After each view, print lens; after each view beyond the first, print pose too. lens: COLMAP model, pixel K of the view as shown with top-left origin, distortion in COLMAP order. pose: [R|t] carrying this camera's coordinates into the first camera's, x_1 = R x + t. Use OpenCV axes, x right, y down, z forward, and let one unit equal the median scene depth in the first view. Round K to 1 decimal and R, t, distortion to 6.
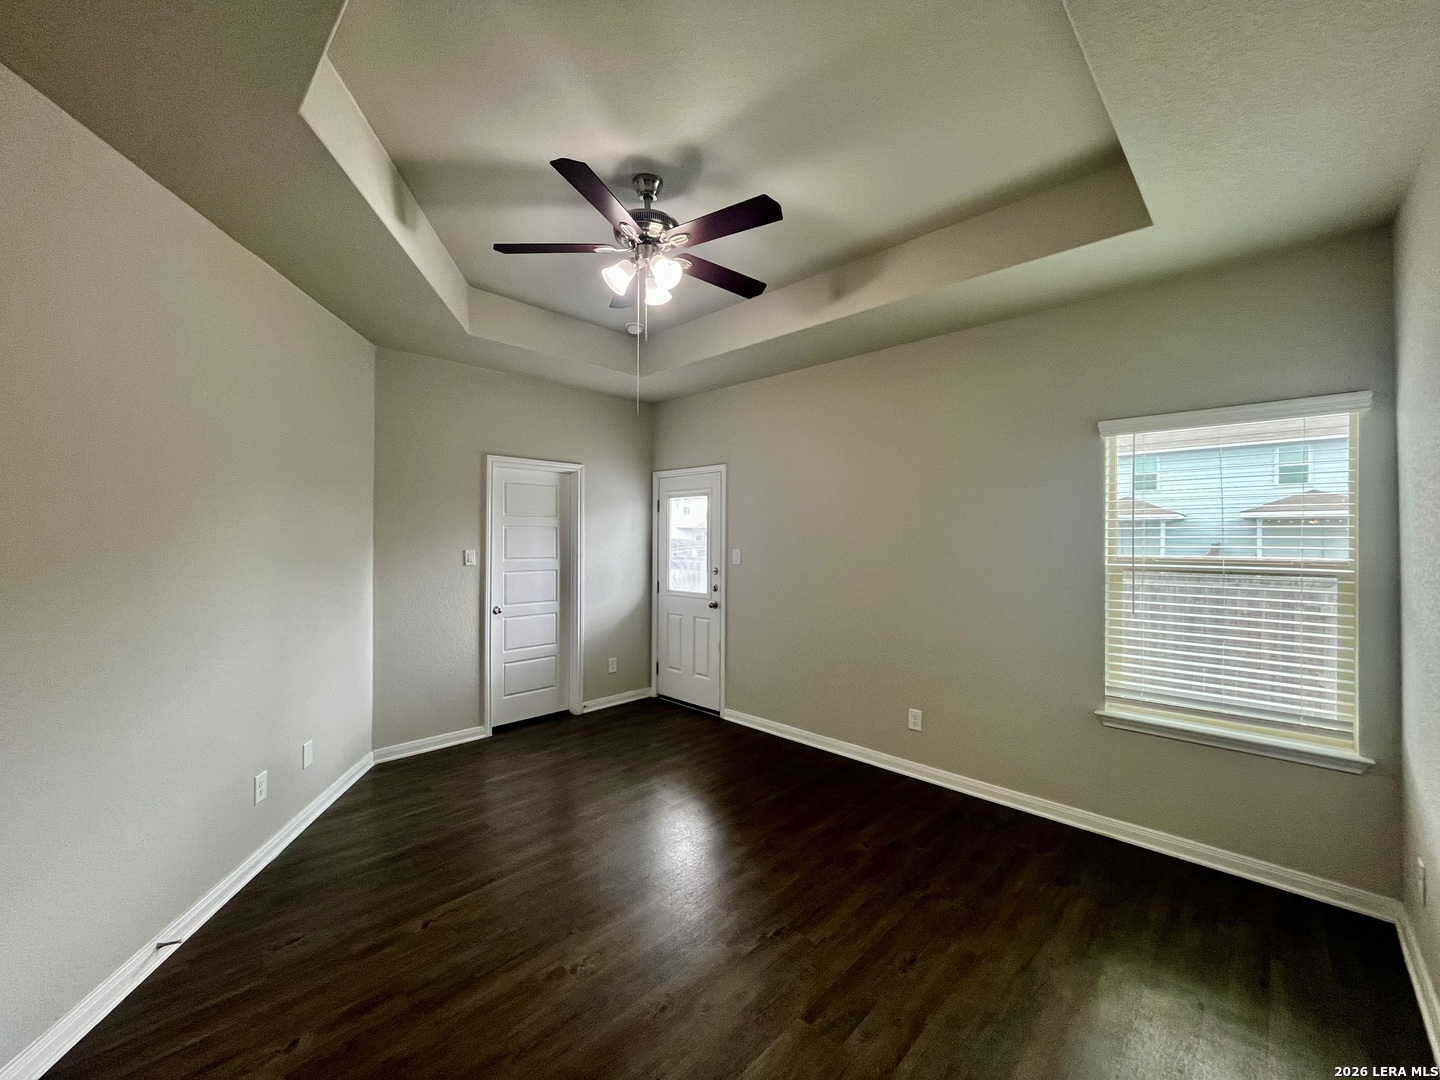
lens RADIAL K [[579.0, 0, 720.4], [0, 579.0, 537.2], [0, 0, 1]] dist [-0.001335, -0.000448]
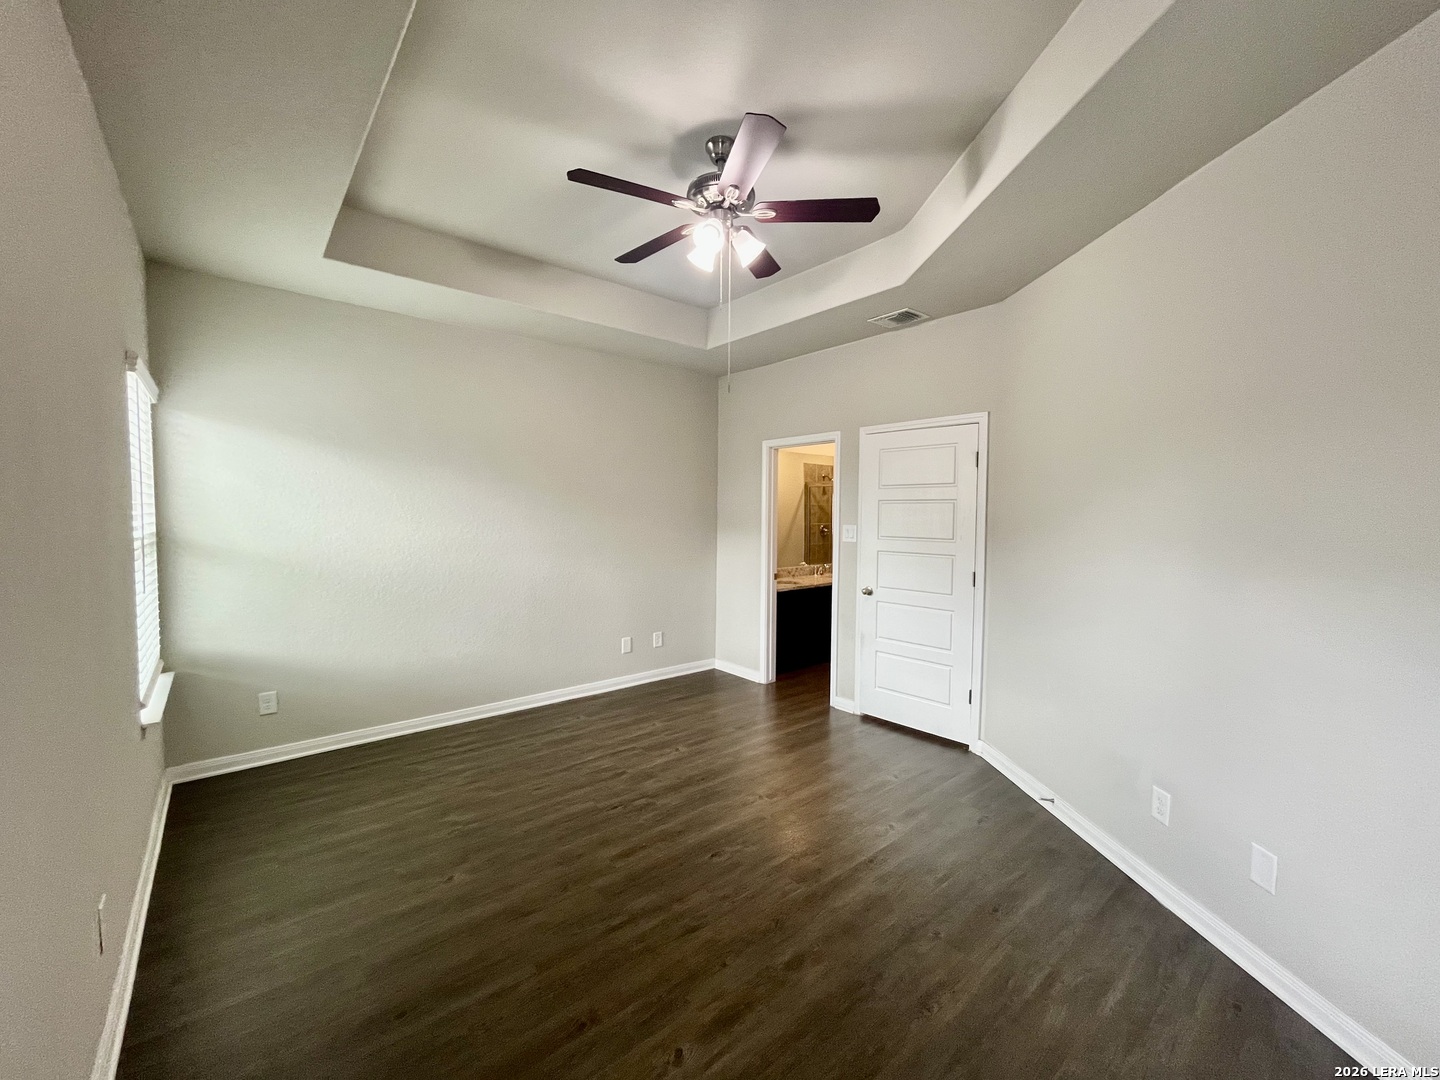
lens RADIAL K [[579.0, 0, 722.8], [0, 579.0, 537.3], [0, 0, 1]] dist [-0.001335, -0.000448]
pose [[-0.995113, -0.017122, 0.097249, -0.271357], [-0.012726, 0.998877, 0.045644, 0.004840], [-0.097921, 0.044183, -0.994213, 2.314454]]
